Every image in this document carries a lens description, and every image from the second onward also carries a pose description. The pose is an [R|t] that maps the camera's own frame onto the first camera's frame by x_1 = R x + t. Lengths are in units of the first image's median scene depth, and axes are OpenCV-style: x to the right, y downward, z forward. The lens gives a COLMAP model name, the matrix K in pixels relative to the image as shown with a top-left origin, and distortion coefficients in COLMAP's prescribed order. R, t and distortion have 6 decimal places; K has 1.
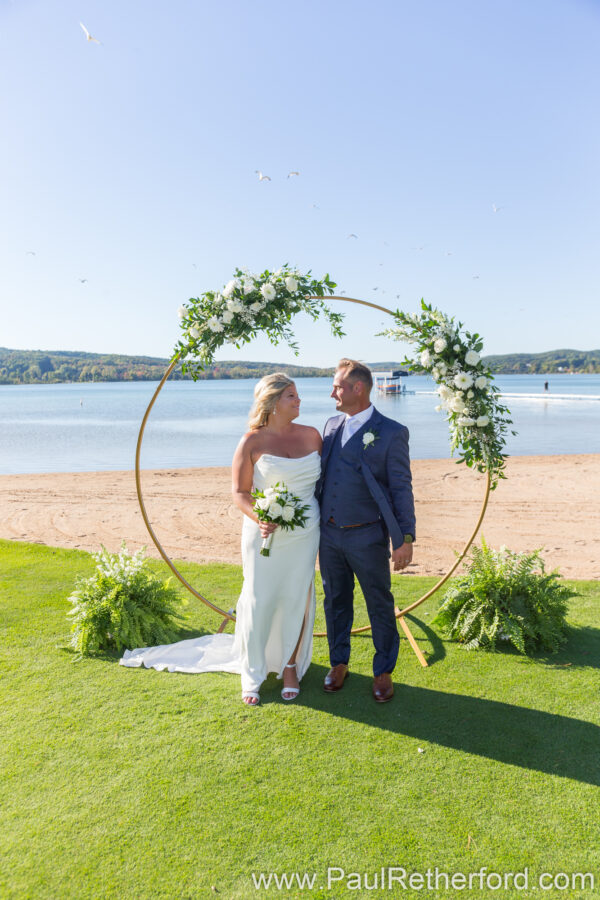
lens RADIAL K [[743.2, 0, 310.6], [0, 743.2, 433.5], [0, 0, 1]] dist [-0.017032, 0.002835]
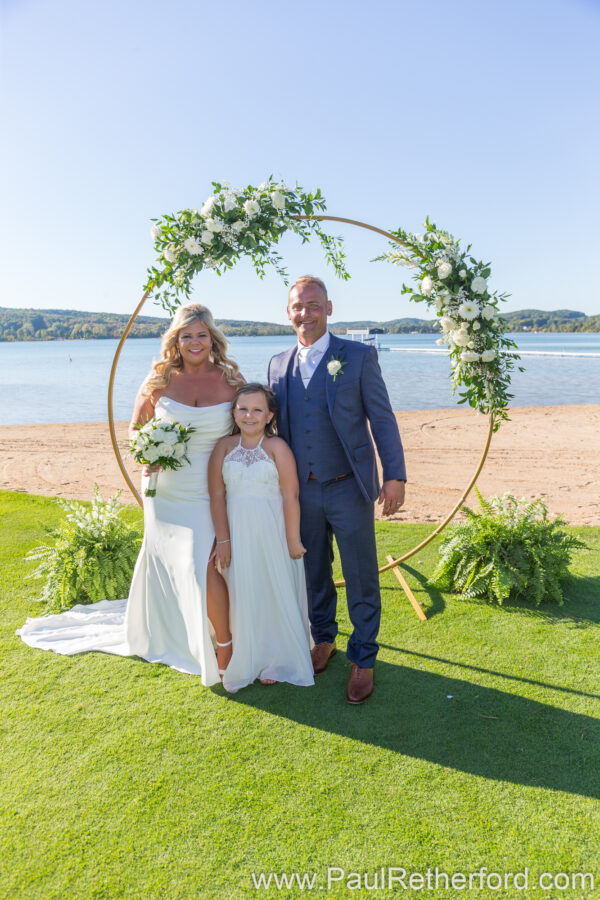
lens RADIAL K [[680.9, 0, 309.7], [0, 680.9, 445.8], [0, 0, 1]] dist [-0.037828, 0.000180]
pose [[0.999585, -0.001471, 0.028767, -0.011848], [-0.000847, 0.996763, 0.080390, 0.026248], [-0.028792, -0.080381, 0.996348, 0.163433]]
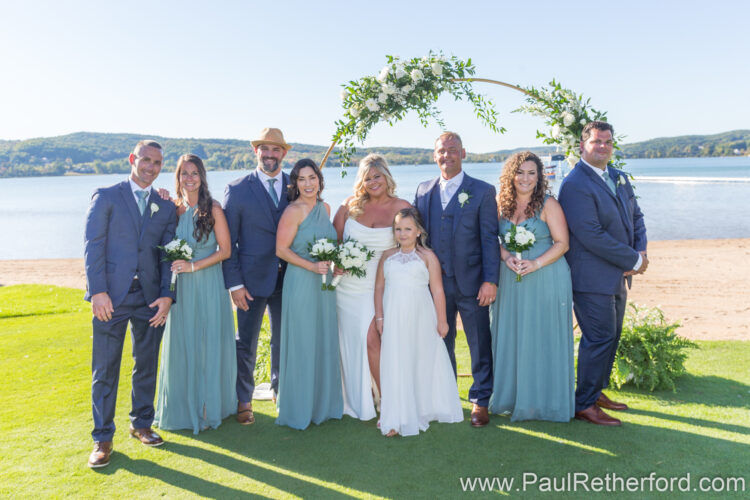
lens RADIAL K [[788.0, 0, 374.8], [0, 788.0, 245.7], [0, 0, 1]] dist [-0.003753, 0.000000]
pose [[0.993187, 0.002801, -0.116498, 0.020387], [0.000159, 0.999678, 0.025393, 0.041959], [0.116531, -0.025238, 0.992866, -0.226683]]
